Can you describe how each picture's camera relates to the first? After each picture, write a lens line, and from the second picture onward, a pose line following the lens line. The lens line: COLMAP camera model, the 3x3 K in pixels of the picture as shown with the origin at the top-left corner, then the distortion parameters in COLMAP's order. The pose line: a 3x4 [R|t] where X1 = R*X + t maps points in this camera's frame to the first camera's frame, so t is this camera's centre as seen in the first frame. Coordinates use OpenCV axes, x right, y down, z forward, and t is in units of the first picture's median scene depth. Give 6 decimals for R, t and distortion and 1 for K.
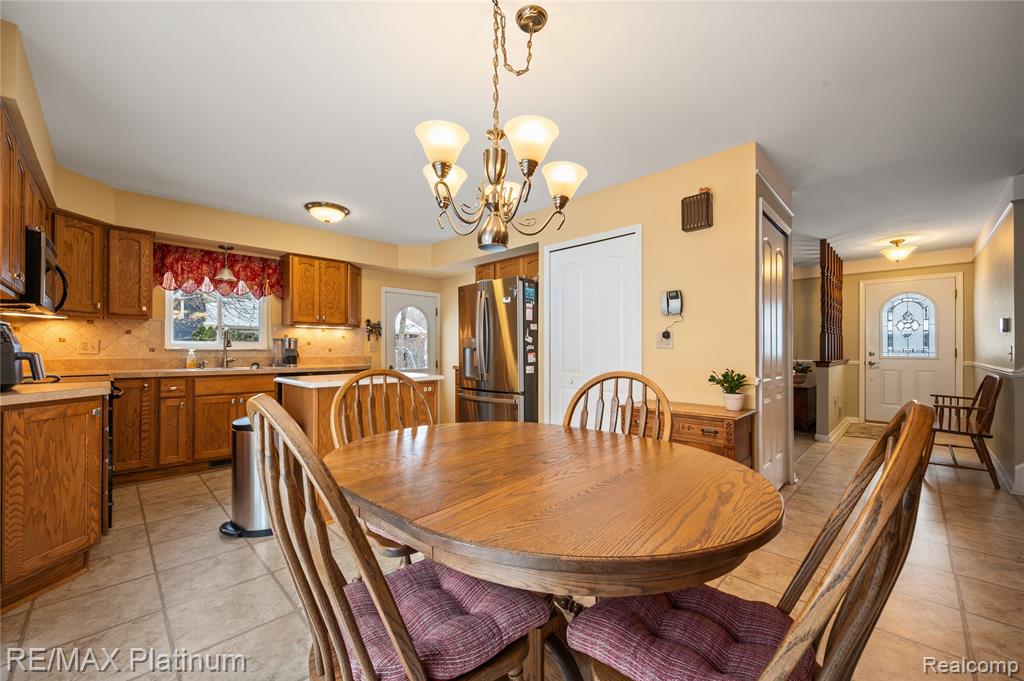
lens RADIAL K [[405.7, 0, 511.5], [0, 405.7, 347.8], [0, 0, 1]] dist [-0.001351, -0.000244]
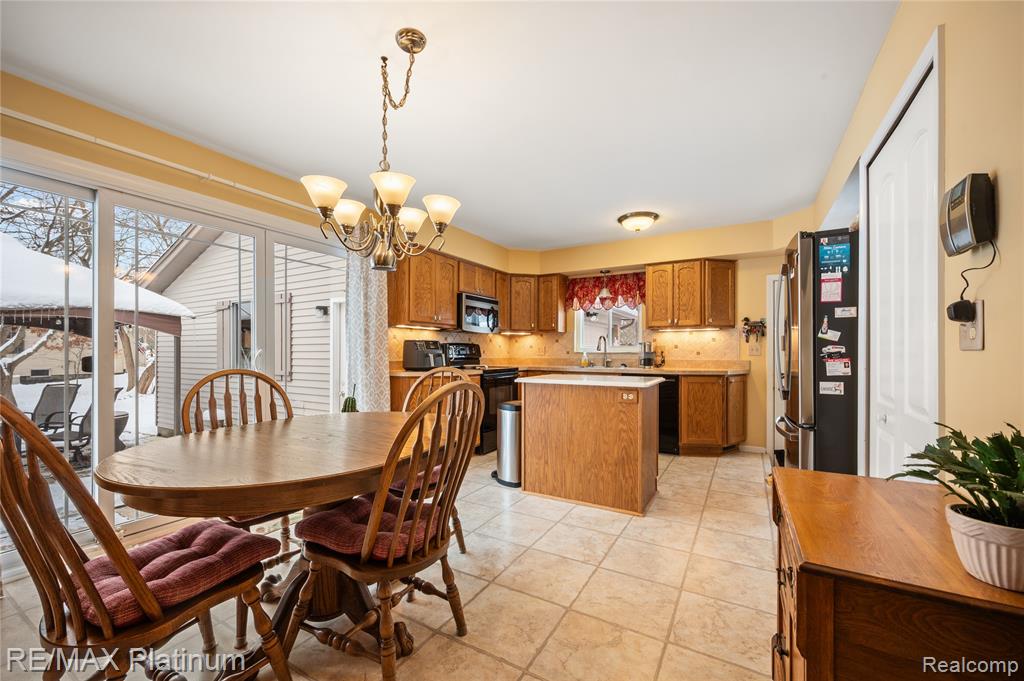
lens RADIAL K [[407.9, 0, 509.0], [0, 407.9, 351.2], [0, 0, 1]] dist [-0.001129, -0.000067]
pose [[0.257843, -0.001623, -0.966185, 0.463898], [0.002008, 0.999997, -0.001144, 0.001456], [0.966185, -0.001645, 0.257846, 0.397063]]
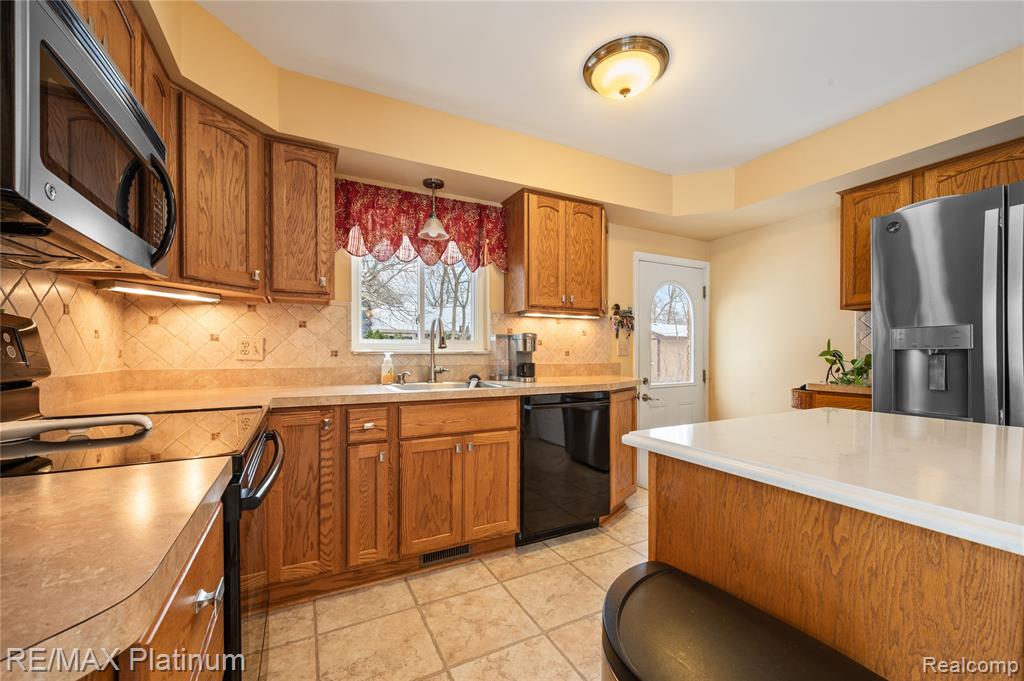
lens RADIAL K [[408.1, 0, 511.6], [0, 408.1, 355.4], [0, 0, 1]] dist [0.000323, -0.000063]
pose [[0.952886, 0.001306, -0.303326, -0.423986], [0.002637, 0.999917, 0.012590, 0.000991], [0.303317, -0.012796, 0.952804, 0.470287]]
